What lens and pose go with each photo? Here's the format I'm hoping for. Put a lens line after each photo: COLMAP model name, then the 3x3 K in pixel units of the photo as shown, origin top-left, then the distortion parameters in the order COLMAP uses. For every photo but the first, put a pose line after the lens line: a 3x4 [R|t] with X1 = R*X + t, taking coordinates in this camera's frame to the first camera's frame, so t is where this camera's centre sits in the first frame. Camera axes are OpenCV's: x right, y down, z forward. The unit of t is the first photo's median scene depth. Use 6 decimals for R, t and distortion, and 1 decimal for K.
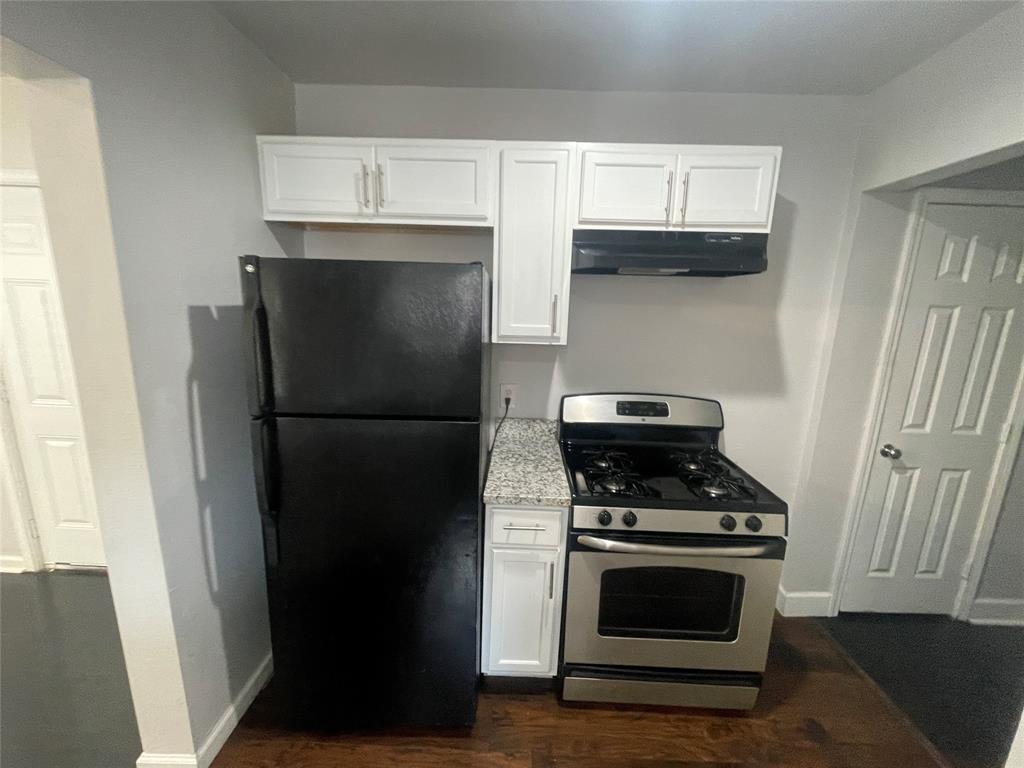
lens RADIAL K [[409.7, 0, 514.0], [0, 409.7, 381.7], [0, 0, 1]] dist [0.000062, -0.000018]
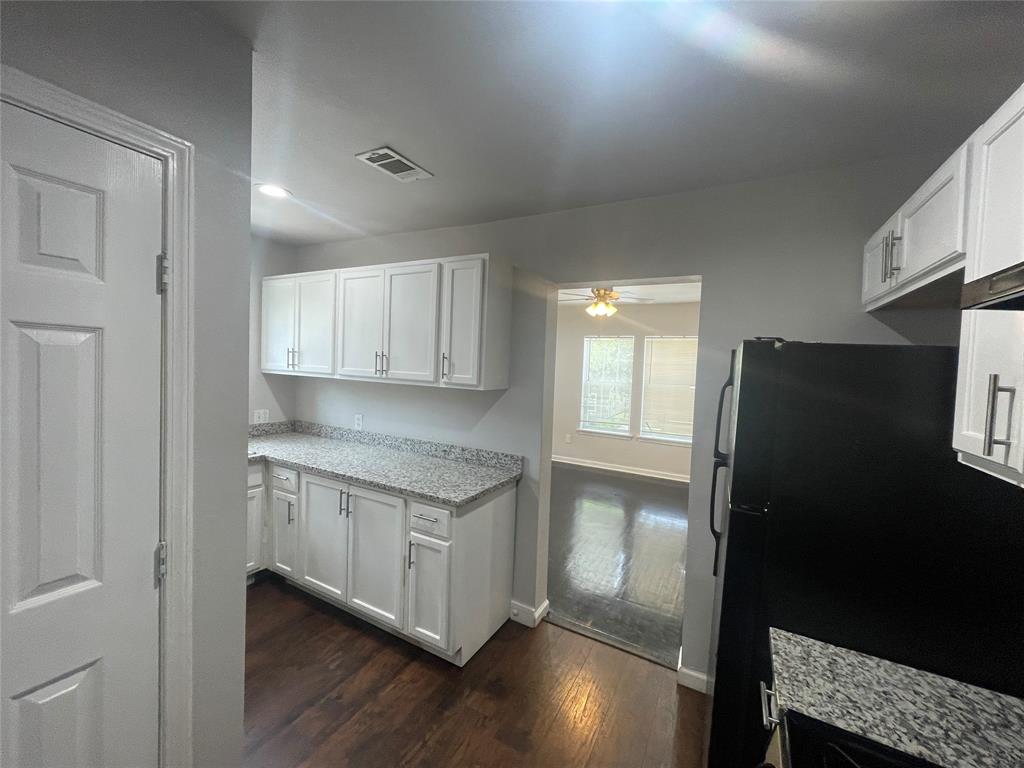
lens RADIAL K [[409.7, 0, 514.0], [0, 409.7, 381.7], [0, 0, 1]] dist [0.000062, -0.000018]
pose [[-0.458143, -0.018801, -0.888679, 0.726631], [-0.230289, 0.968151, 0.098239, -0.112894], [0.858529, 0.249661, -0.447882, 0.722462]]
